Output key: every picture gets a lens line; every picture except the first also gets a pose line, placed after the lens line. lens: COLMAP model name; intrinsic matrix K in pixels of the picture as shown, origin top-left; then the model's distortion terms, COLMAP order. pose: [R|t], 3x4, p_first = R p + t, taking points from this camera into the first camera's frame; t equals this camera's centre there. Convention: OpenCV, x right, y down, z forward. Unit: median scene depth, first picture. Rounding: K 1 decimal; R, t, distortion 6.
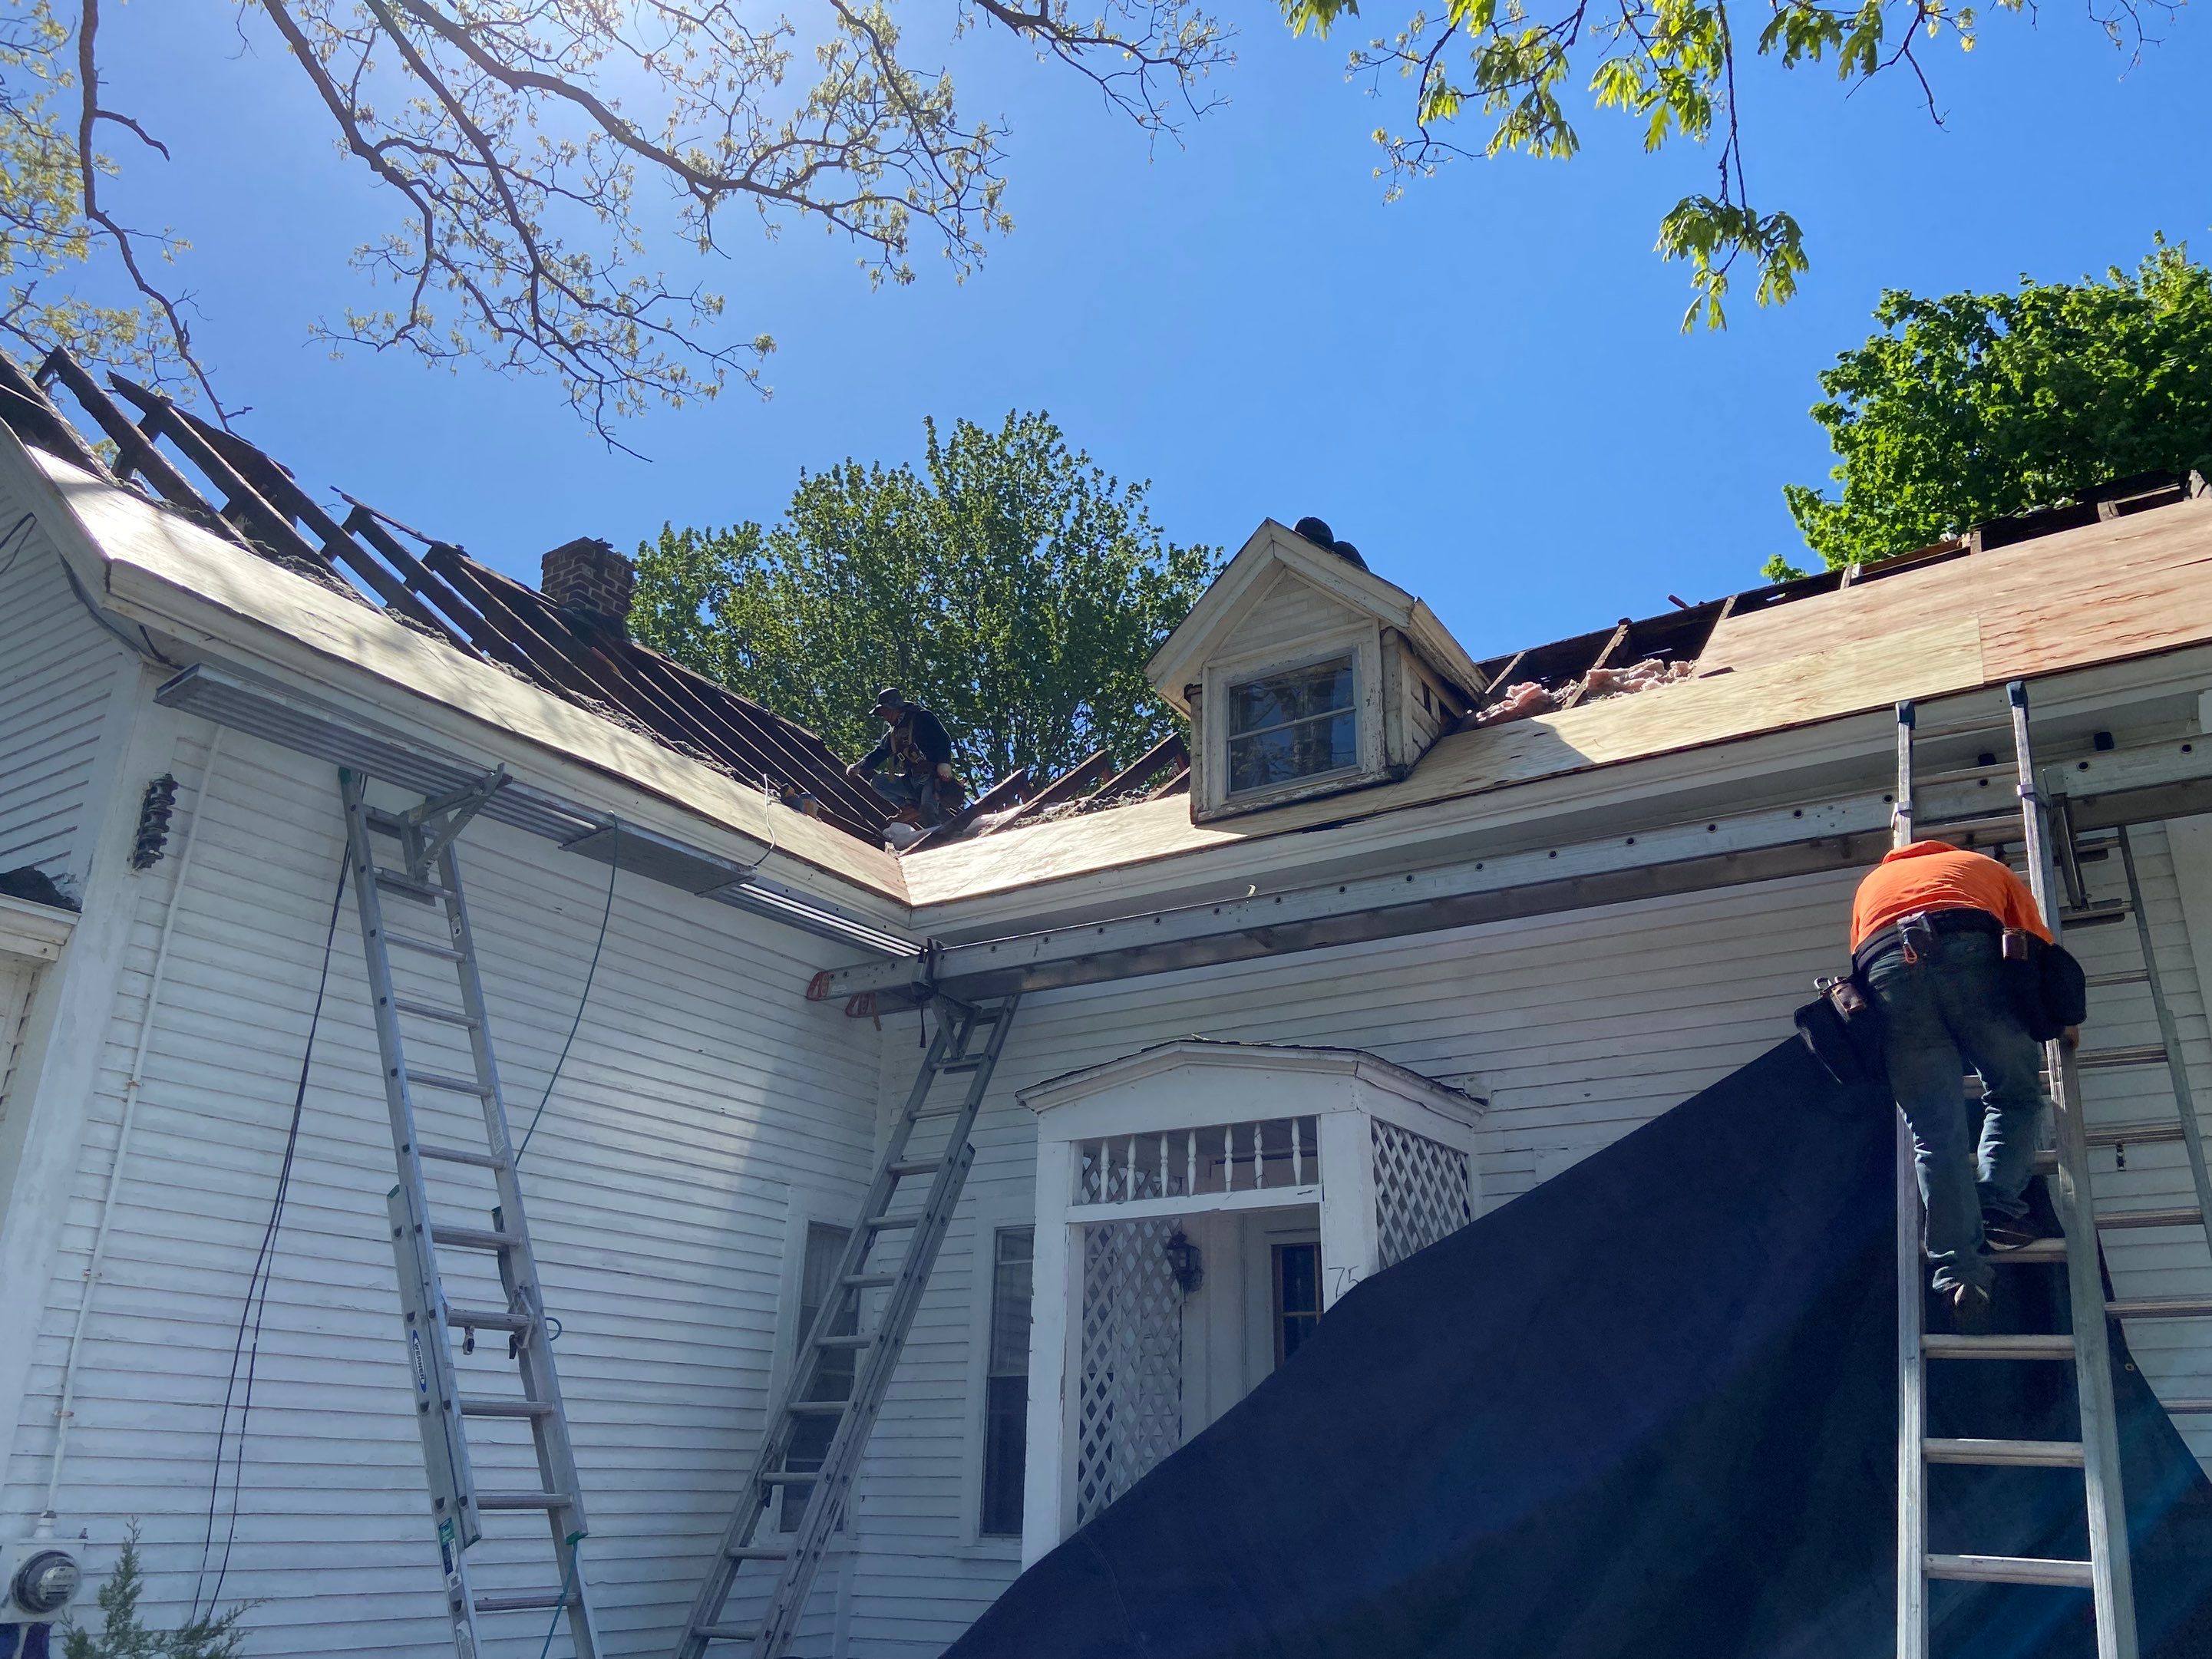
lens RADIAL K [[1691.3, 0, 1131.0], [0, 1691.3, 832.9], [0, 0, 1]] dist [0.126078, -0.158147]
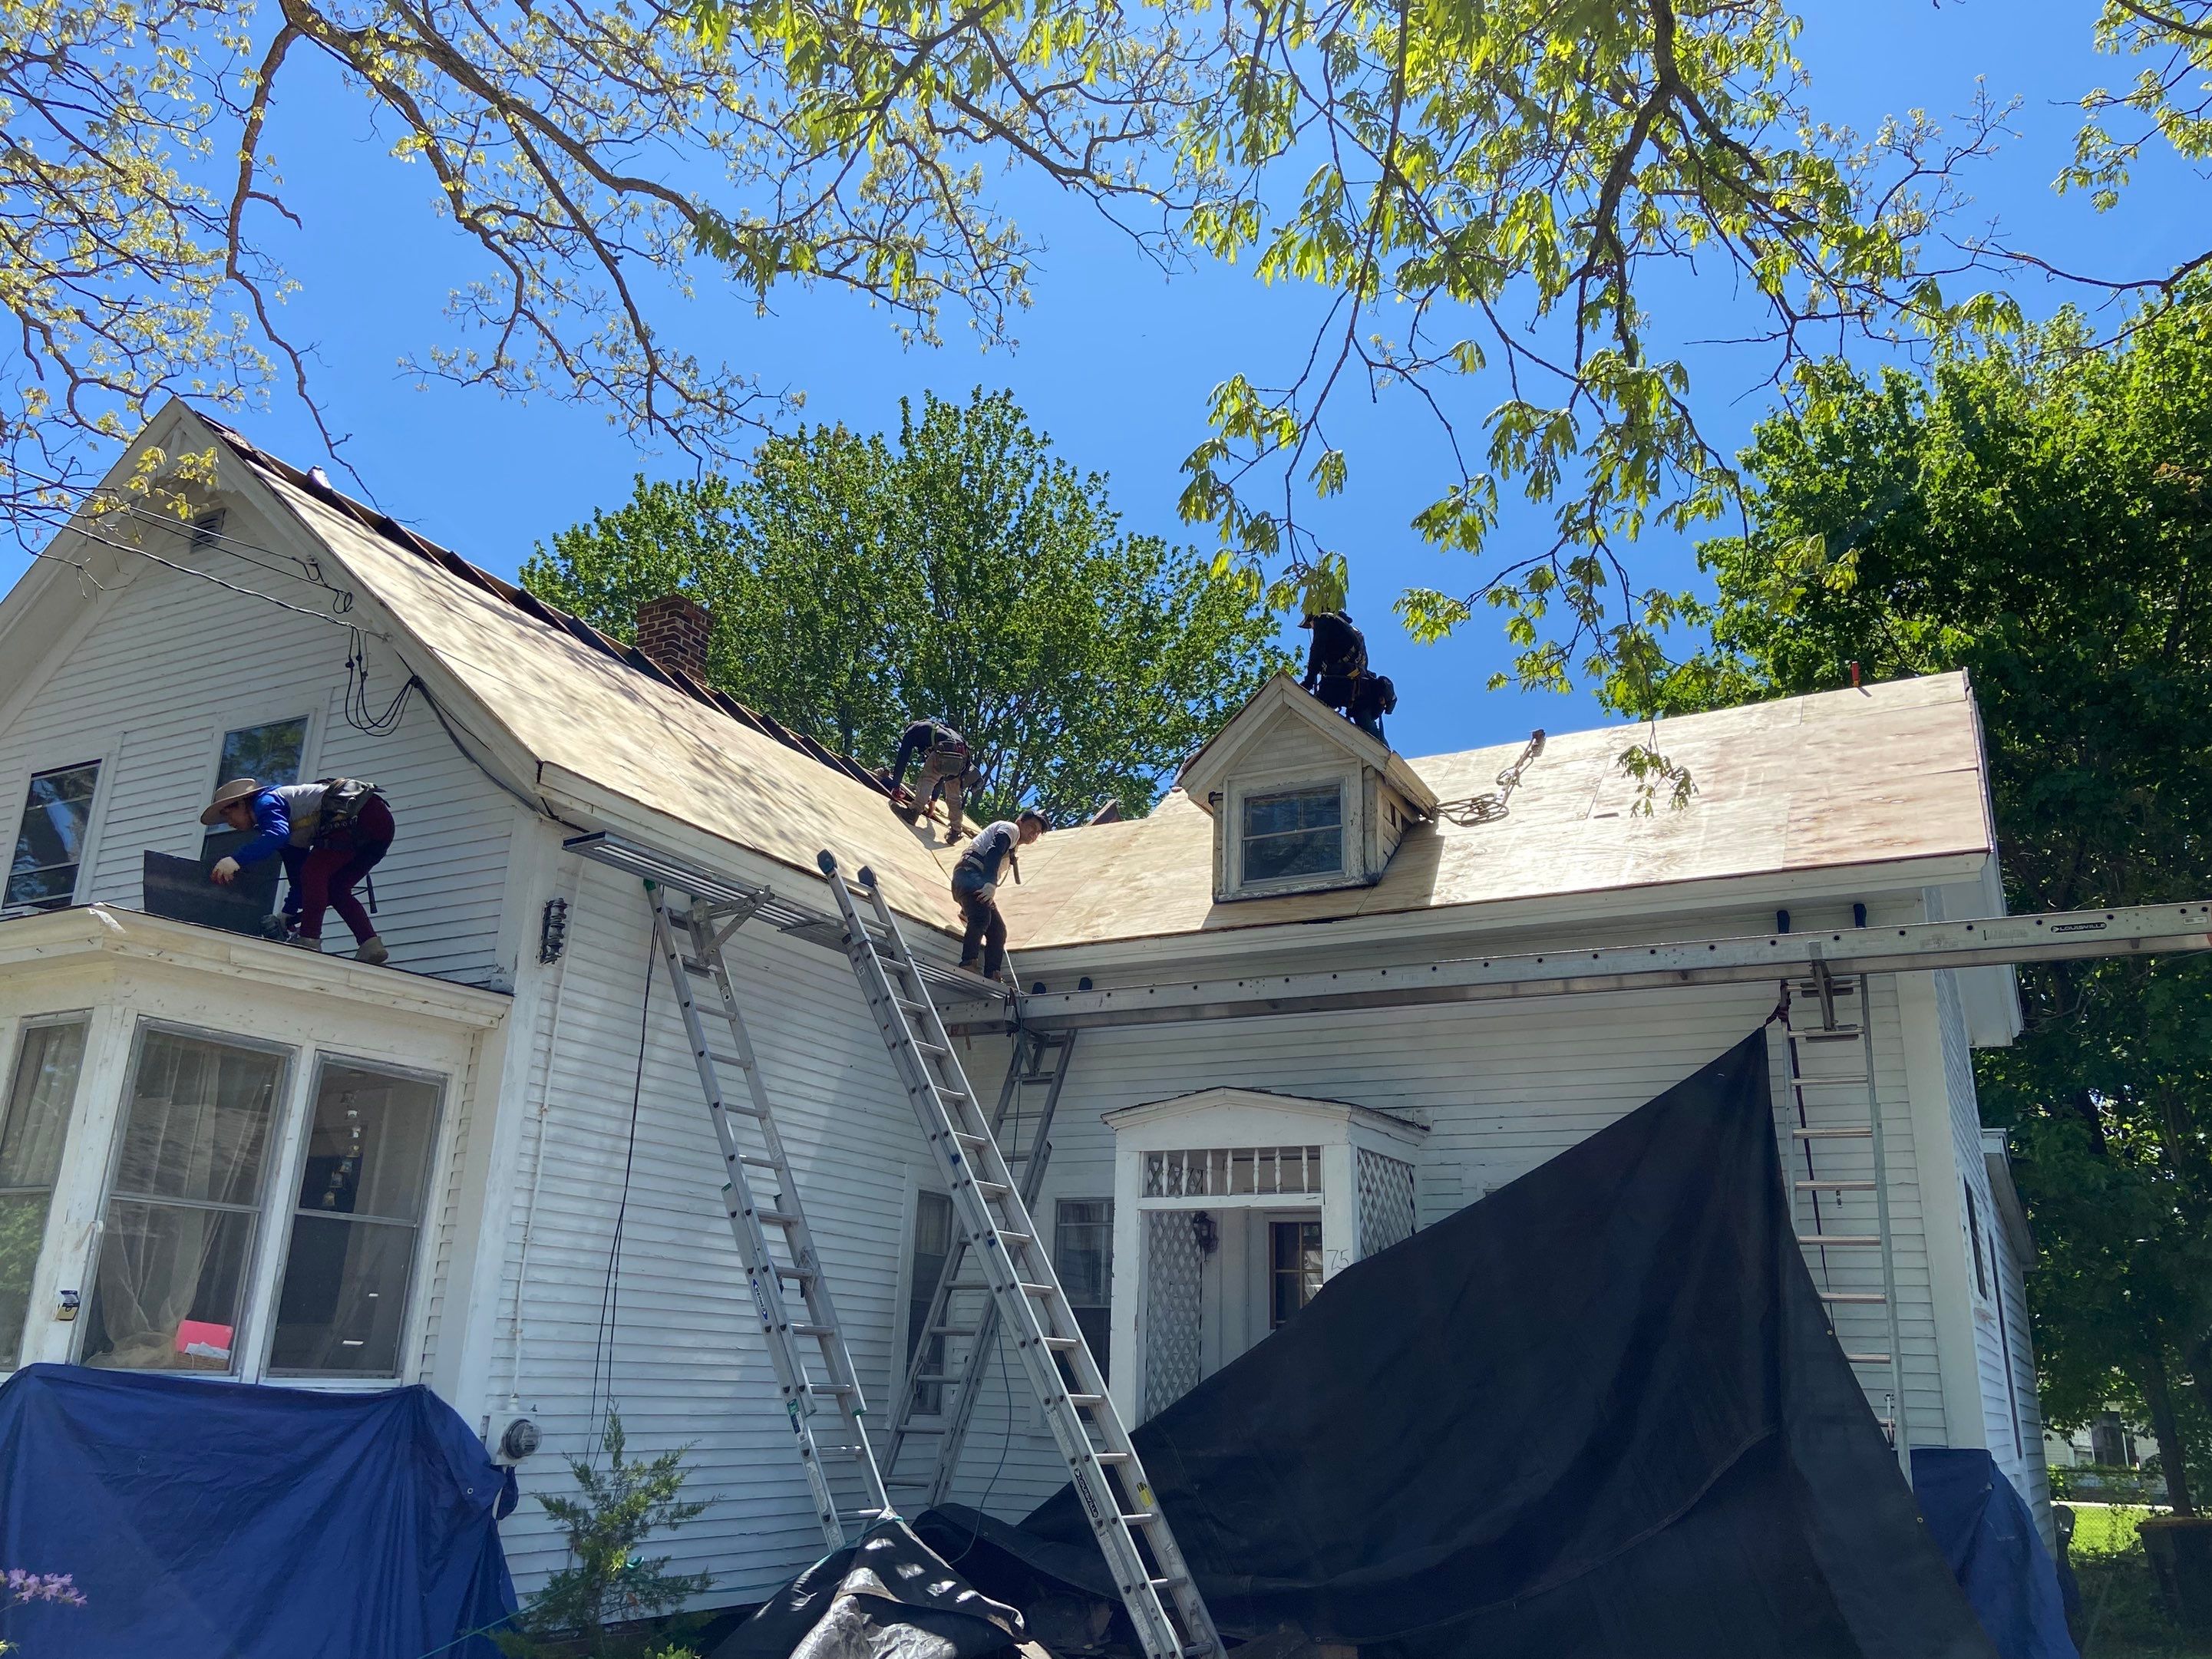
lens RADIAL K [[1713.7, 0, 1128.7], [0, 1713.7, 857.8], [0, 0, 1]] dist [0.106816, -0.005925]
pose [[0.997483, 0.037739, 0.060029, -0.143326], [-0.041732, 0.996899, 0.066716, -0.160771], [-0.057325, -0.069053, 0.995965, -0.420325]]
